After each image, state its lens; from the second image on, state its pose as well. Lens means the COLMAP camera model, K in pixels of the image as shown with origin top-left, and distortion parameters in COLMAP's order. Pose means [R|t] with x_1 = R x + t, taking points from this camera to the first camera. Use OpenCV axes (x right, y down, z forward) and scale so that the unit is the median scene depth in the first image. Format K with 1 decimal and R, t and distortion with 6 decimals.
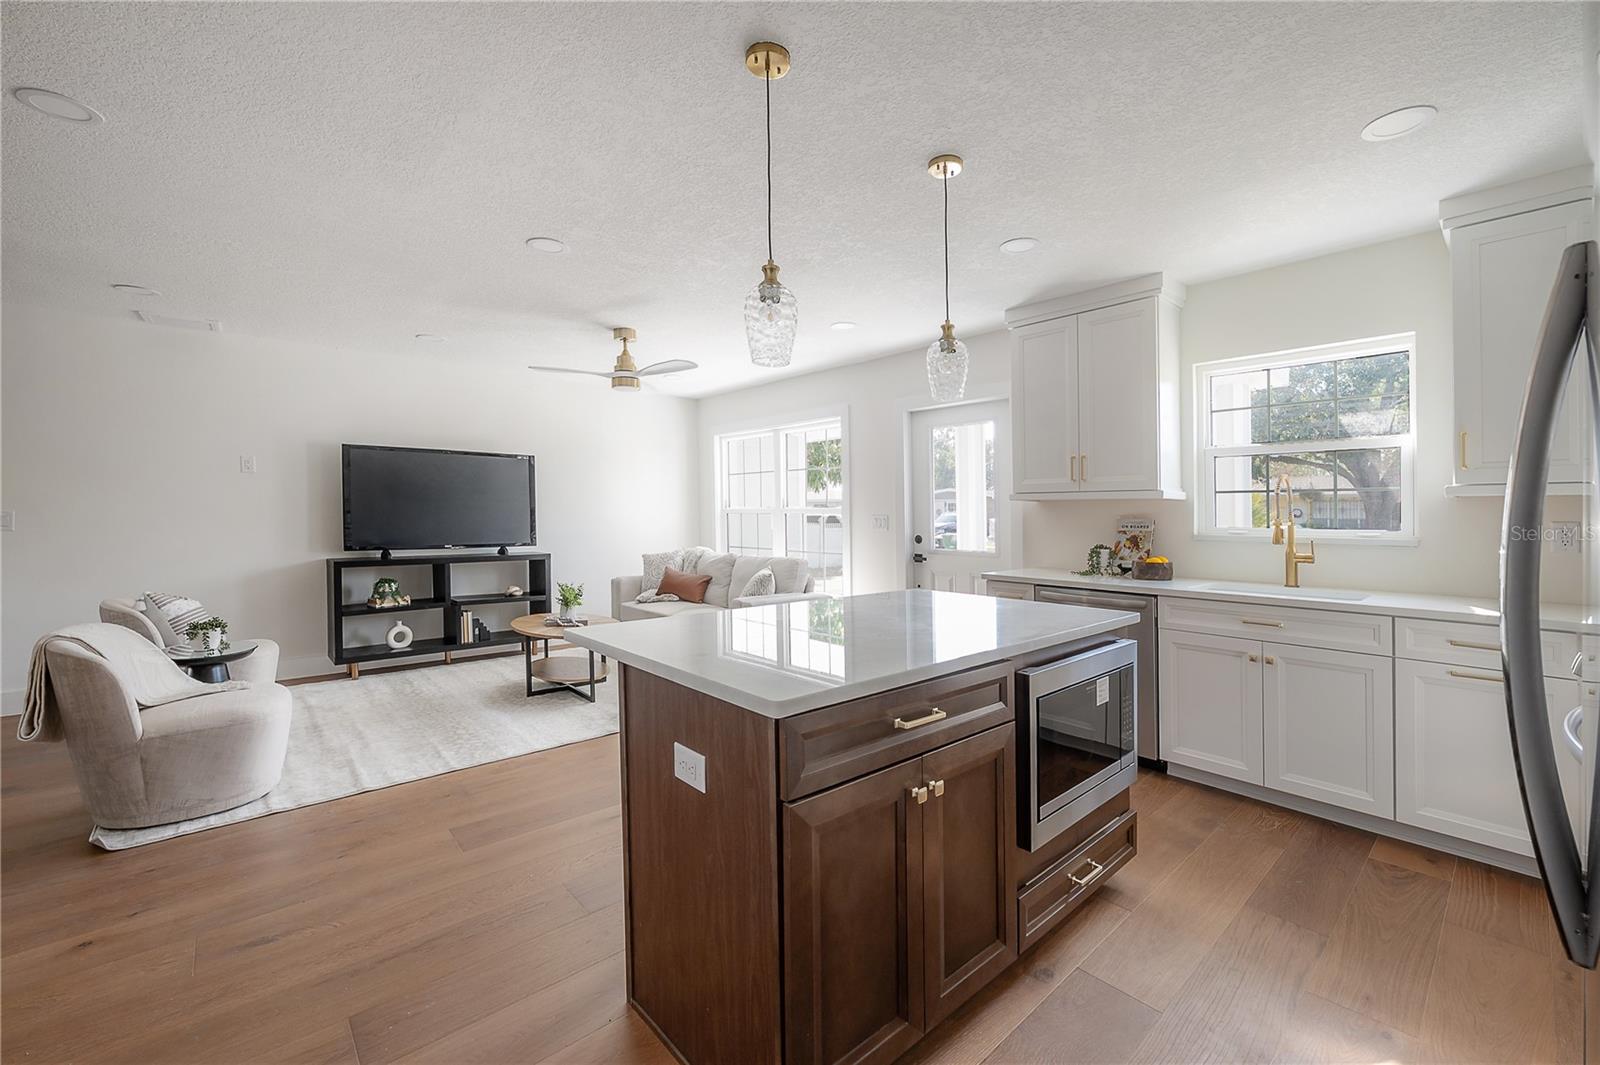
lens RADIAL K [[661.9, 0, 808.8], [0, 661.9, 520.2], [0, 0, 1]] dist [-0.002174, -0.000039]
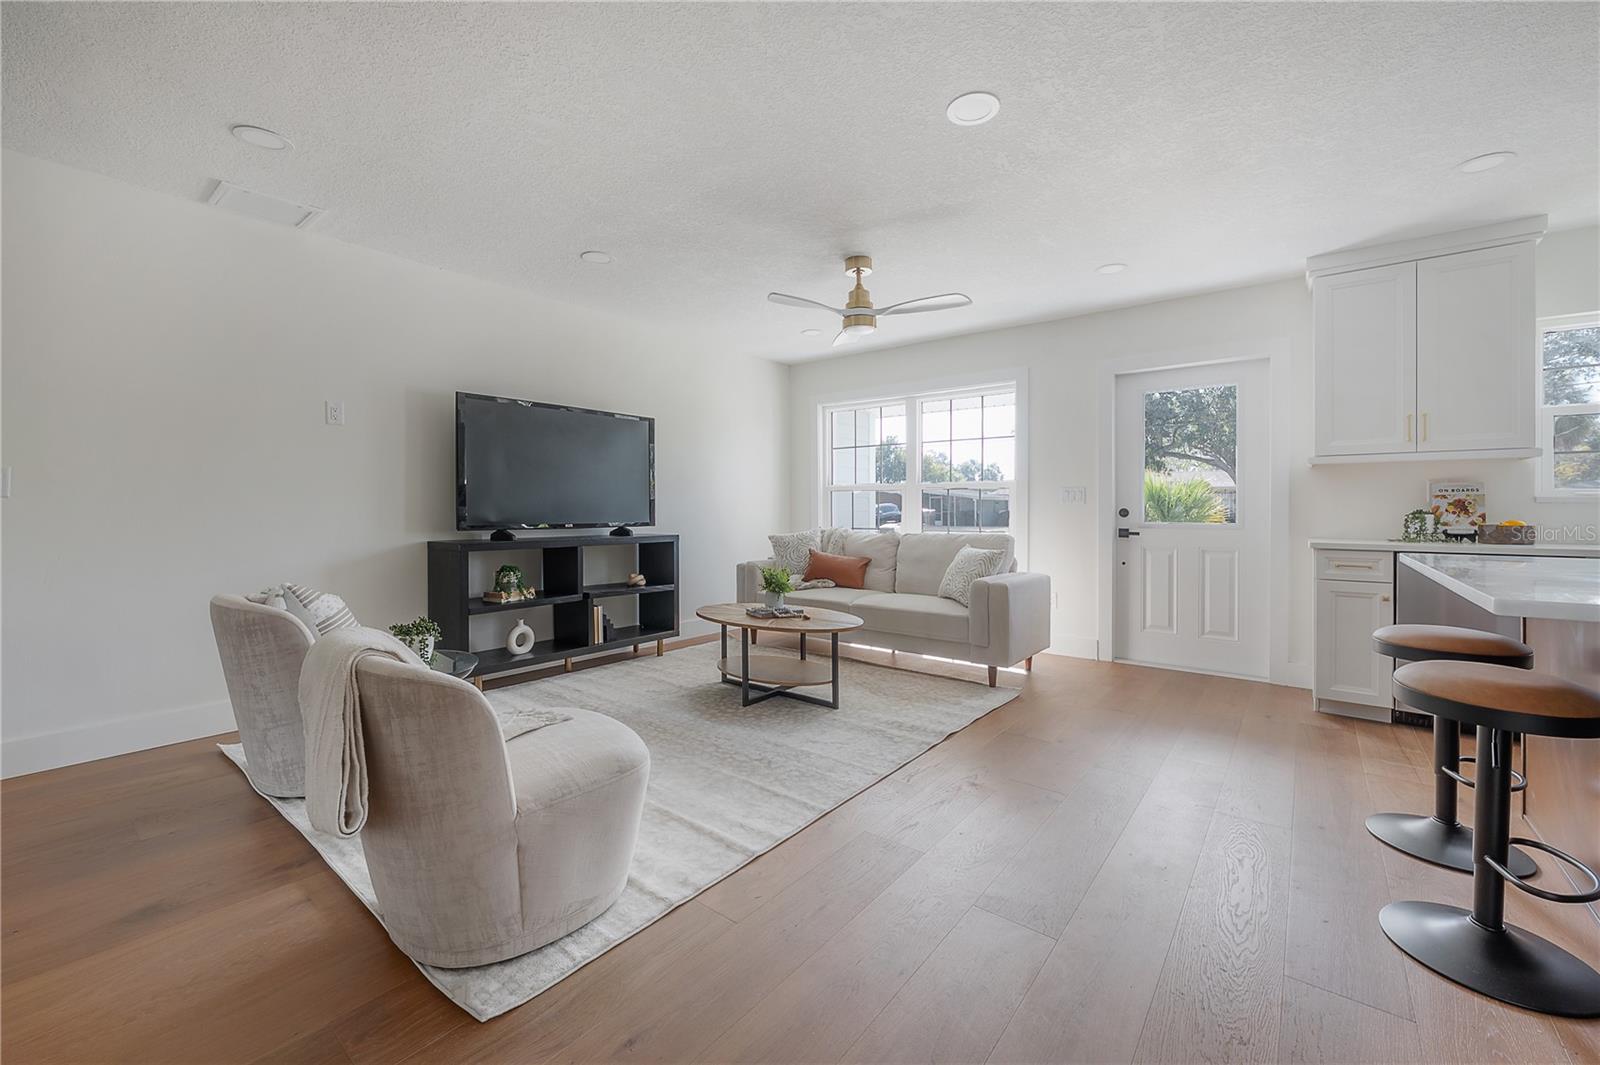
lens RADIAL K [[646.0, 0, 799.1], [0, 646.0, 509.3], [0, 0, 1]] dist [-0.003861, -0.000420]
pose [[0.985000, -0.002861, 0.172530, -0.446159], [0.004387, 0.999955, -0.008463, 0.030355], [-0.172497, 0.009093, 0.984968, 0.192938]]
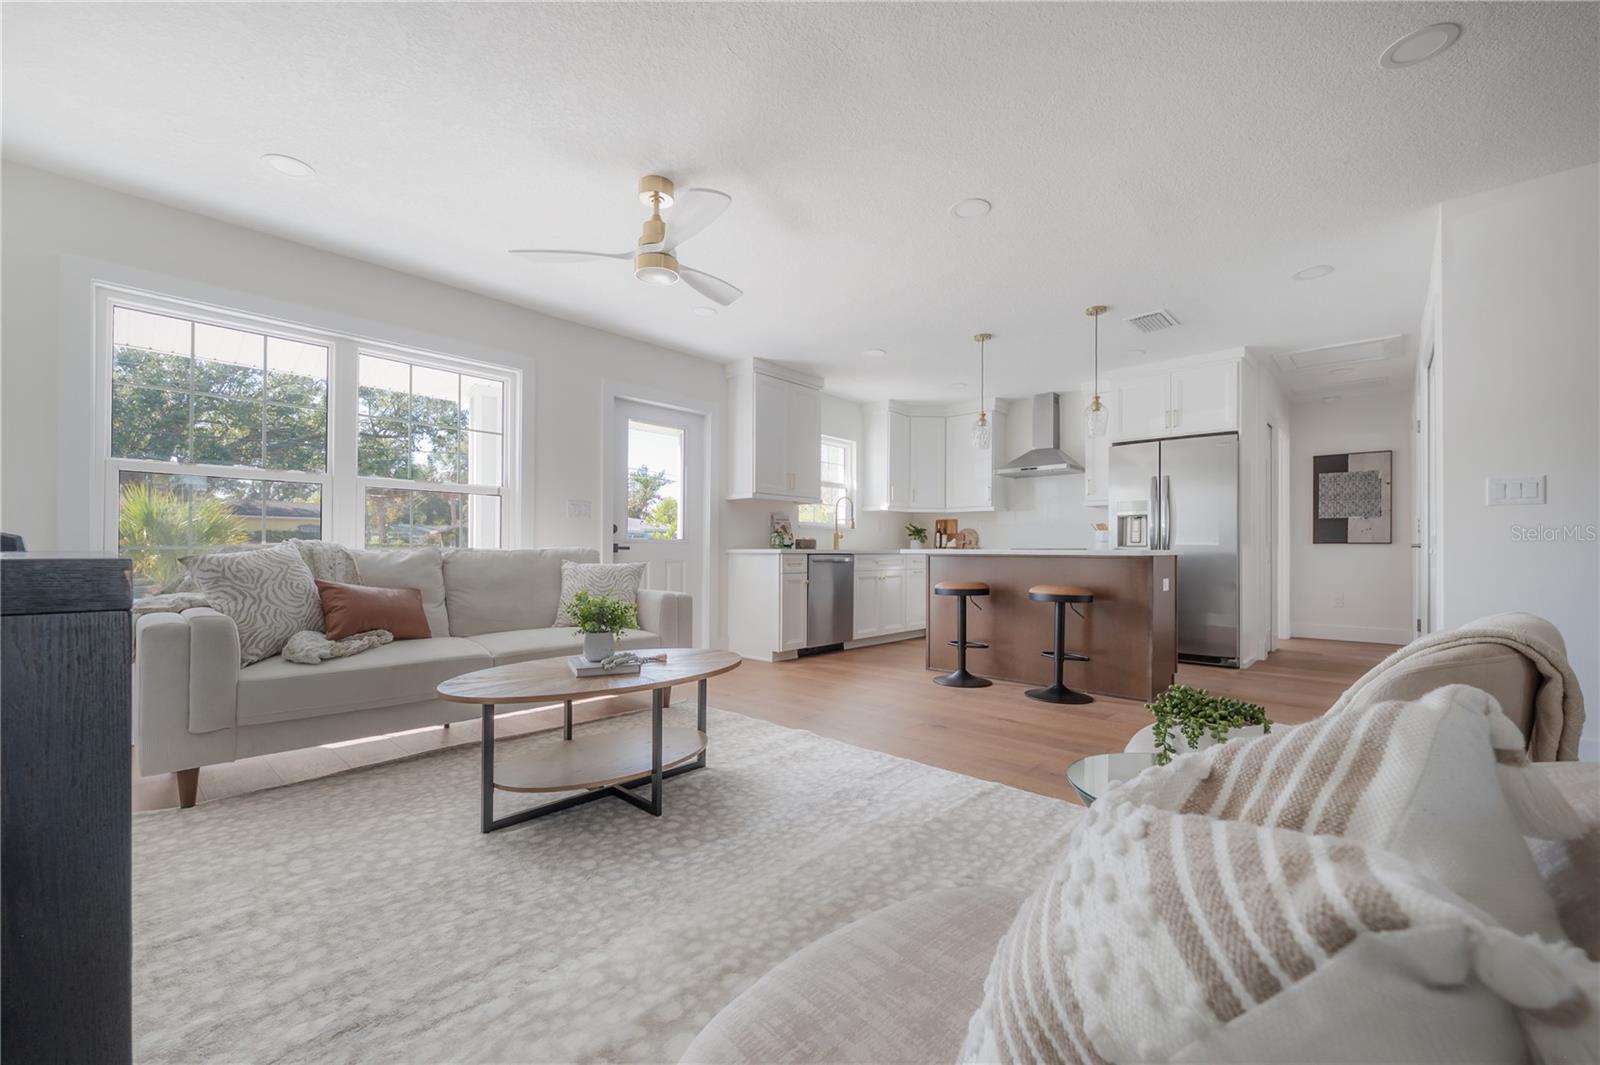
lens RADIAL K [[648.8, 0, 805.6], [0, 648.8, 547.4], [0, 0, 1]] dist [0.001148, 0.000125]
pose [[-0.111792, -0.000090, 0.993732, -0.827140], [0.003112, 0.999995, 0.000441, 0.058132], [-0.993727, 0.003142, -0.111791, 0.842586]]
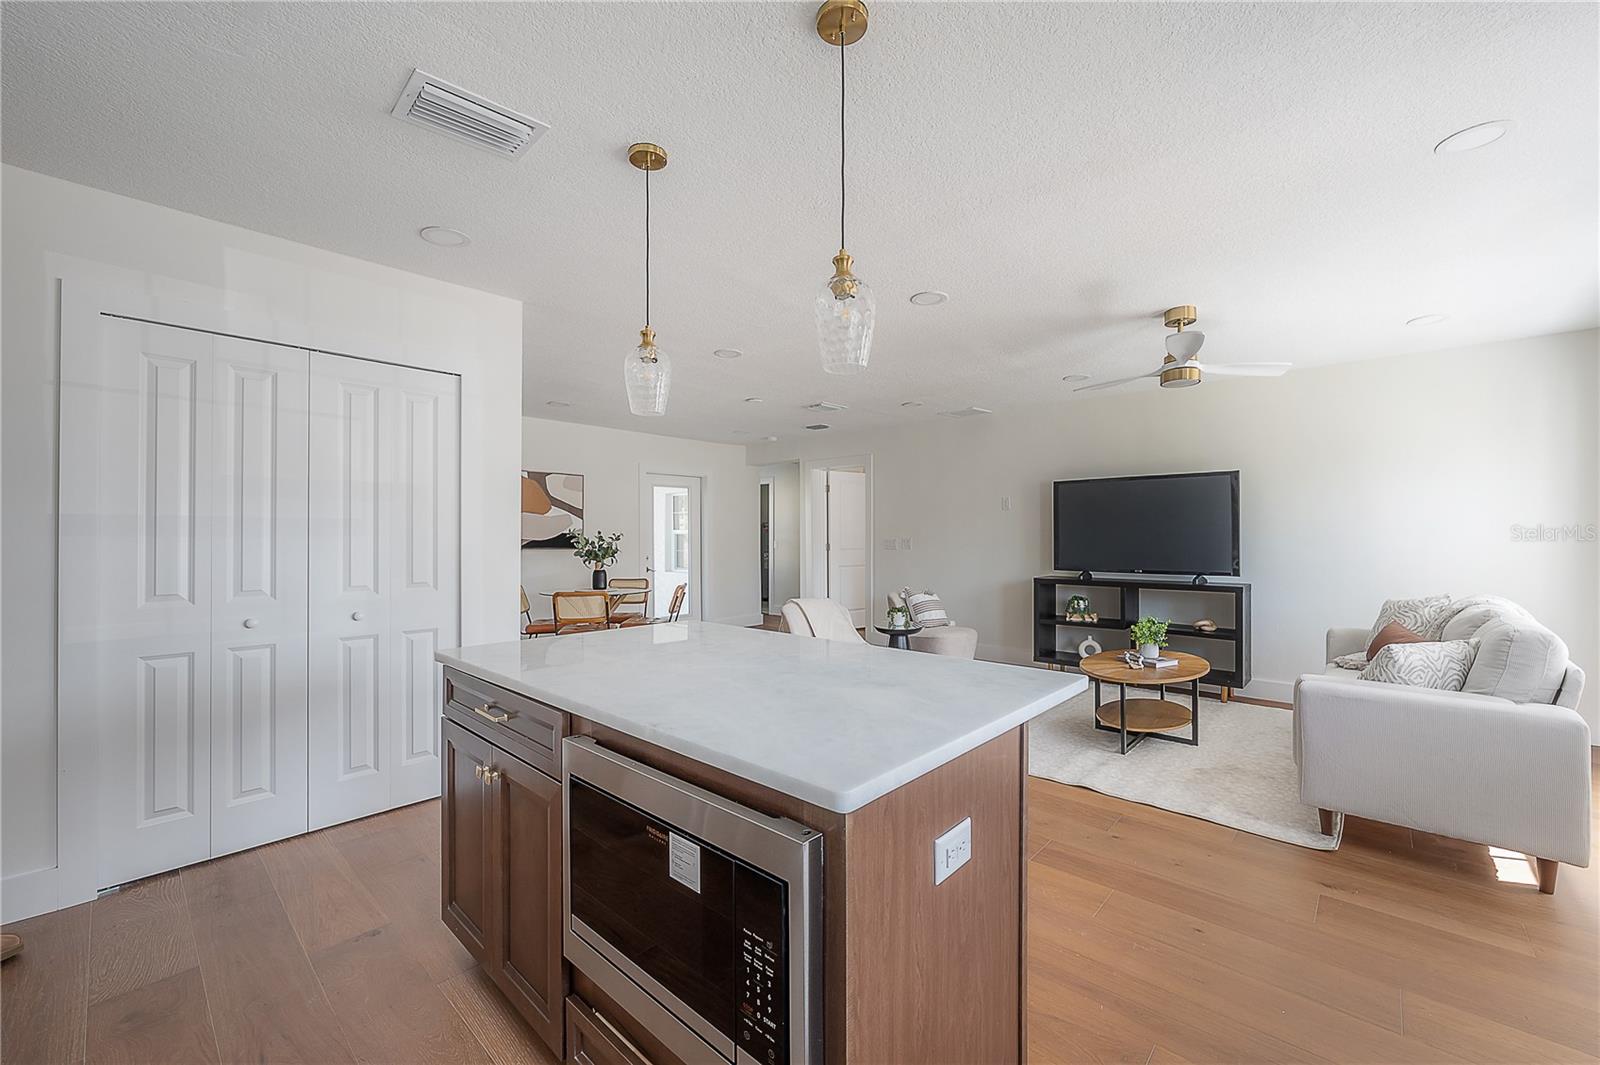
lens RADIAL K [[618.7, 0, 800.0], [0, 618.7, 532.5], [0, 0, 1]] dist [-0.021429, -0.000090]
pose [[0.109211, -0.009599, -0.993972, 0.375090], [-0.008238, 0.999910, -0.010562, -0.006386], [0.993984, 0.009342, 0.109122, 0.421371]]
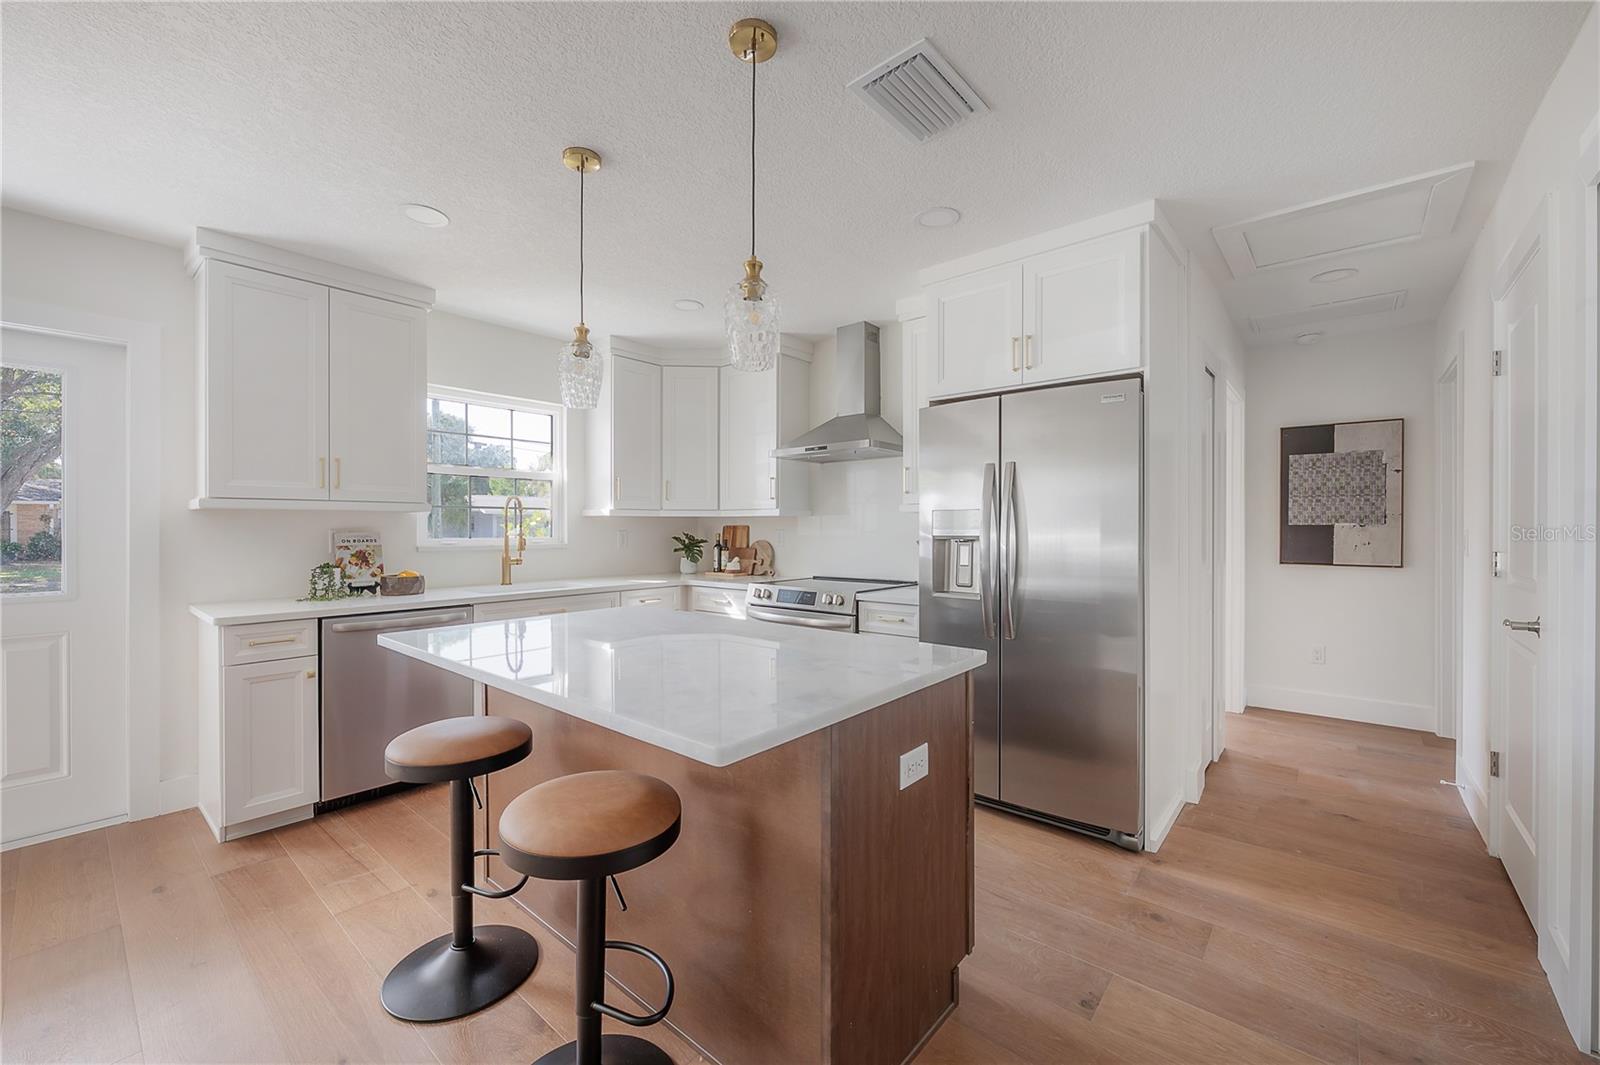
lens RADIAL K [[635.1, 0, 802.1], [0, 635.1, 529.0], [0, 0, 1]] dist [-0.003313, -0.000008]
pose [[-0.141673, -0.007408, 0.989886, -0.345479], [0.008834, 0.999923, 0.008747, -0.006836], [-0.989874, 0.009984, -0.141596, 0.389146]]
